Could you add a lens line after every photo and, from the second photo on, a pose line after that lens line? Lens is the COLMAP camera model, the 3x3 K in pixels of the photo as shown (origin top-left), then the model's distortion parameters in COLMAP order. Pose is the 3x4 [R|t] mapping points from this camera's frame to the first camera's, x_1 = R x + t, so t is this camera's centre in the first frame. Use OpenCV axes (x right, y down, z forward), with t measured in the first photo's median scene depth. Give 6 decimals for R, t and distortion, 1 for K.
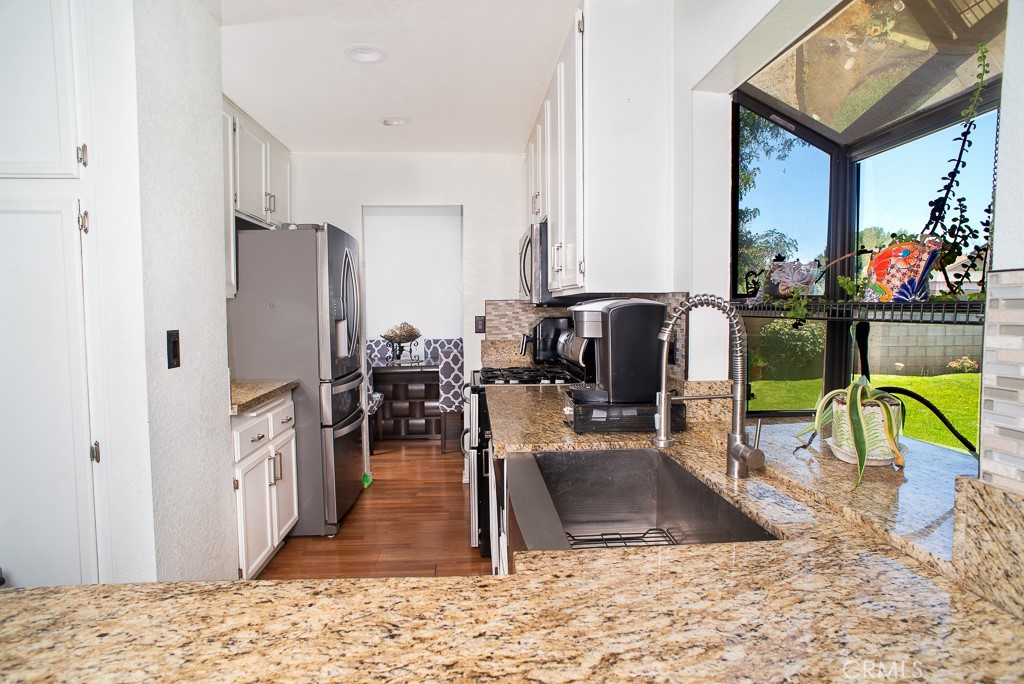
lens RADIAL K [[580.6, 0, 512.5], [0, 580.6, 342.7], [0, 0, 1]] dist [-0.053647, 0.001308]
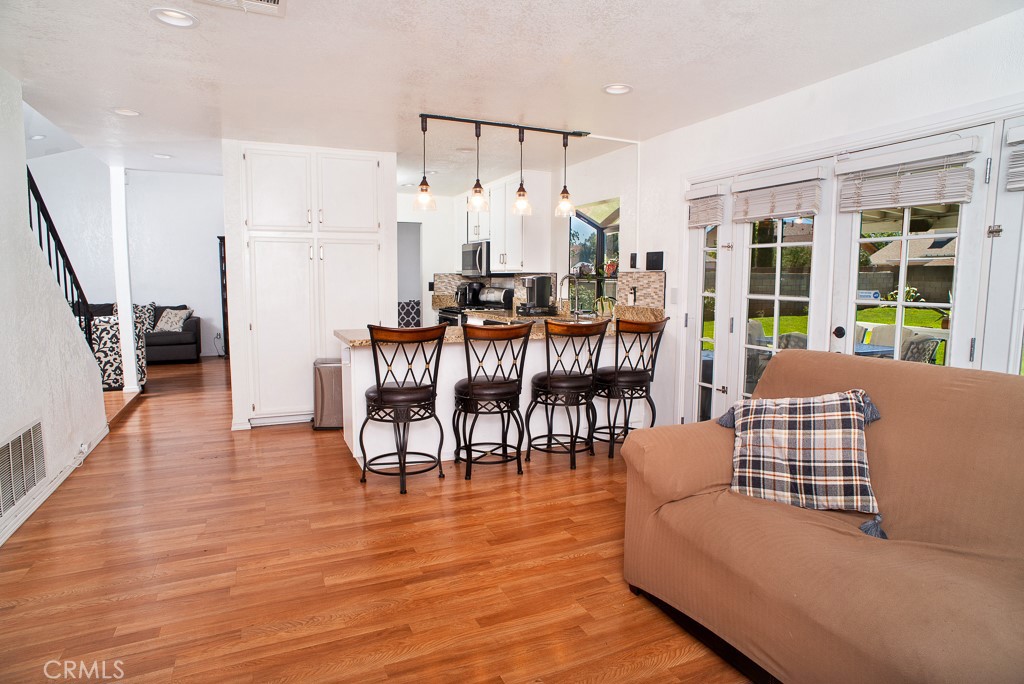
lens RADIAL K [[580.6, 0, 515.2], [0, 580.6, 339.6], [0, 0, 1]] dist [-0.053647, 0.001308]
pose [[0.935747, -0.027530, 0.351597, -1.015689], [0.012165, 0.998875, 0.045834, 0.126378], [-0.352463, -0.038612, 0.935029, -1.872452]]
